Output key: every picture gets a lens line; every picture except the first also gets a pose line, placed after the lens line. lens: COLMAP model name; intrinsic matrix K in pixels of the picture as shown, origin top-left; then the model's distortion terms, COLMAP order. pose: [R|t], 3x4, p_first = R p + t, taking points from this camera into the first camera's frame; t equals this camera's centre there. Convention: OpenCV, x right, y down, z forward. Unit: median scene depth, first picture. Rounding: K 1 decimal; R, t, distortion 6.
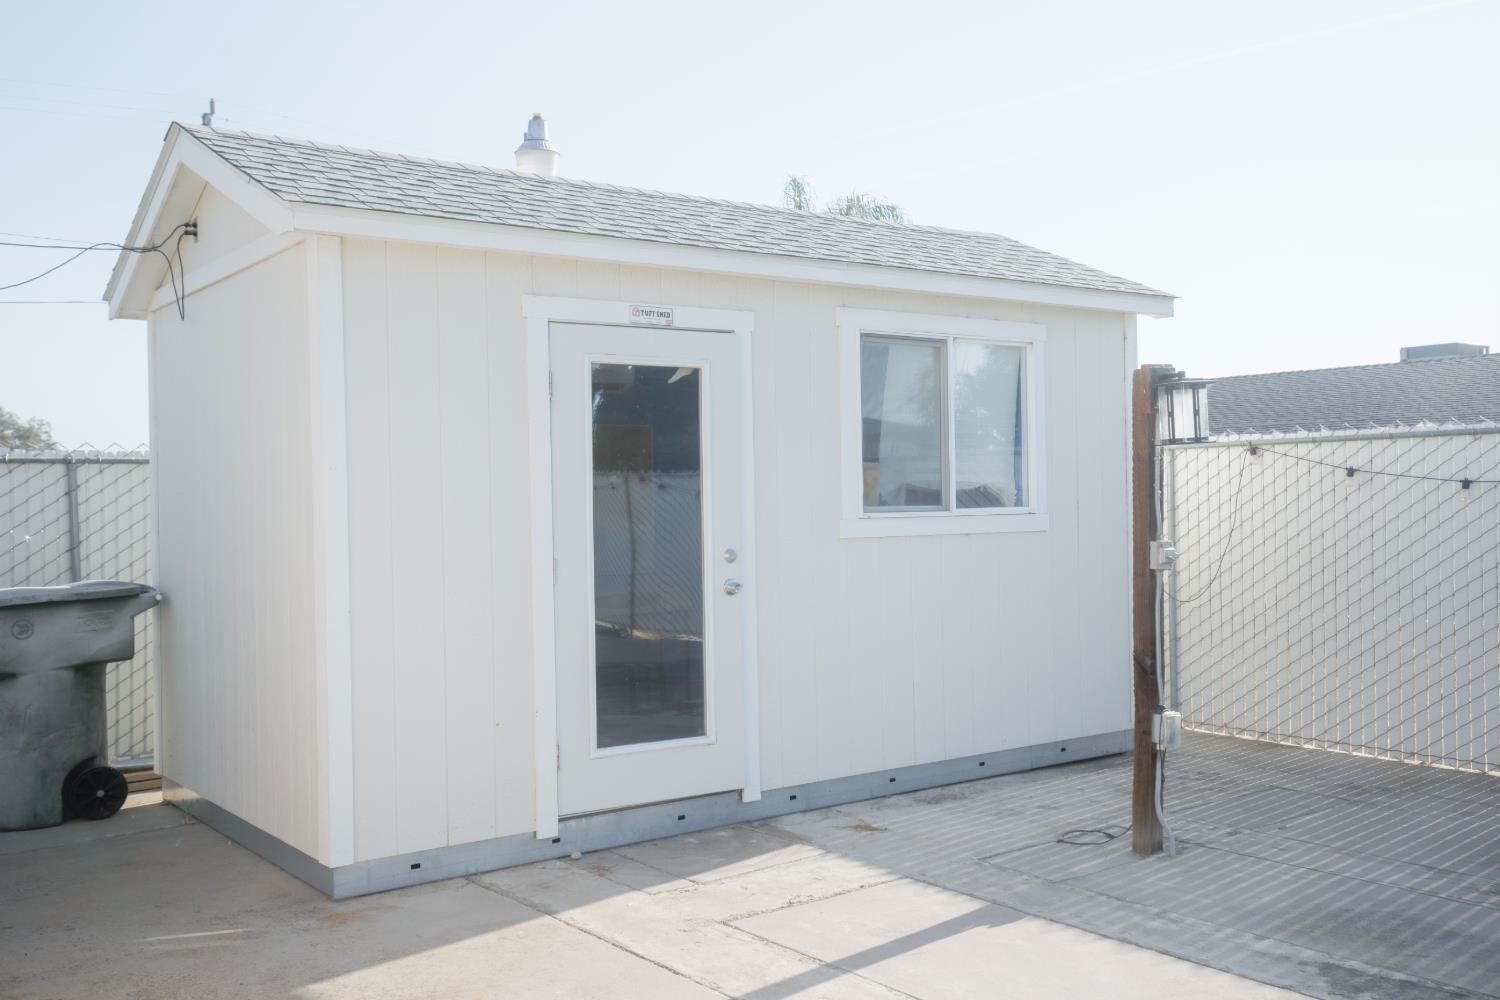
lens RADIAL K [[1300.3, 0, 746.9], [0, 1300.3, 500.8], [0, 0, 1]] dist [0.011745, 0.006145]
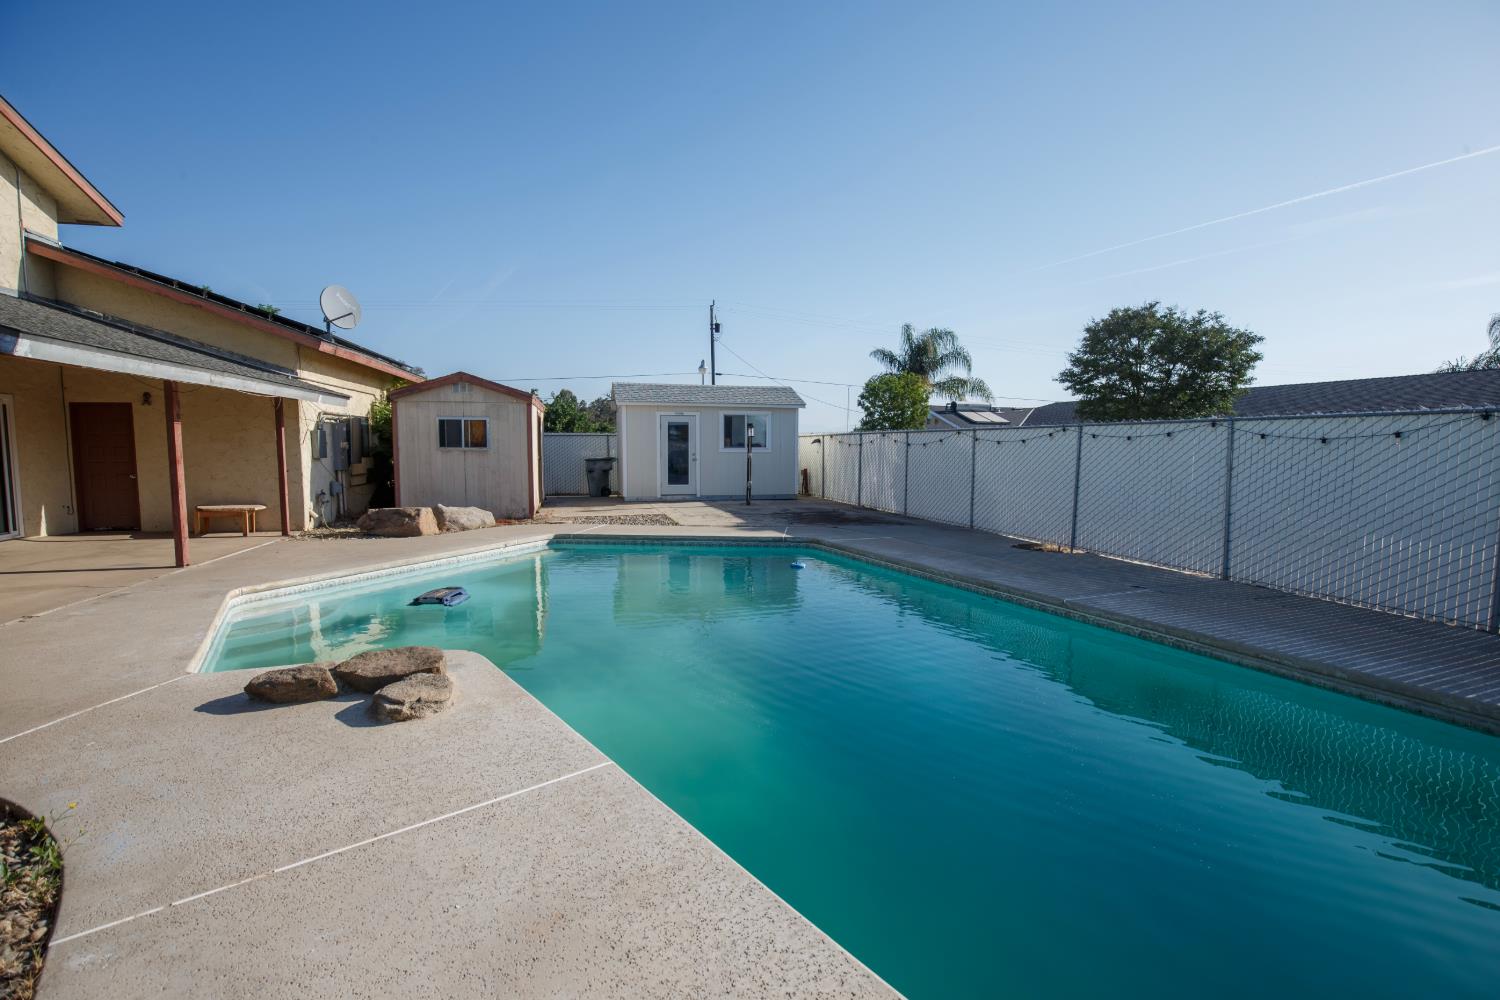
lens RADIAL K [[674.4, 0, 751.6], [0, 674.4, 497.3], [0, 0, 1]] dist [0.004335, 0.000009]
pose [[0.931058, 0.057461, -0.360318, 1.167997], [-0.026253, 0.995512, 0.090920, -0.042697], [0.363925, -0.075192, 0.928388, -1.524755]]
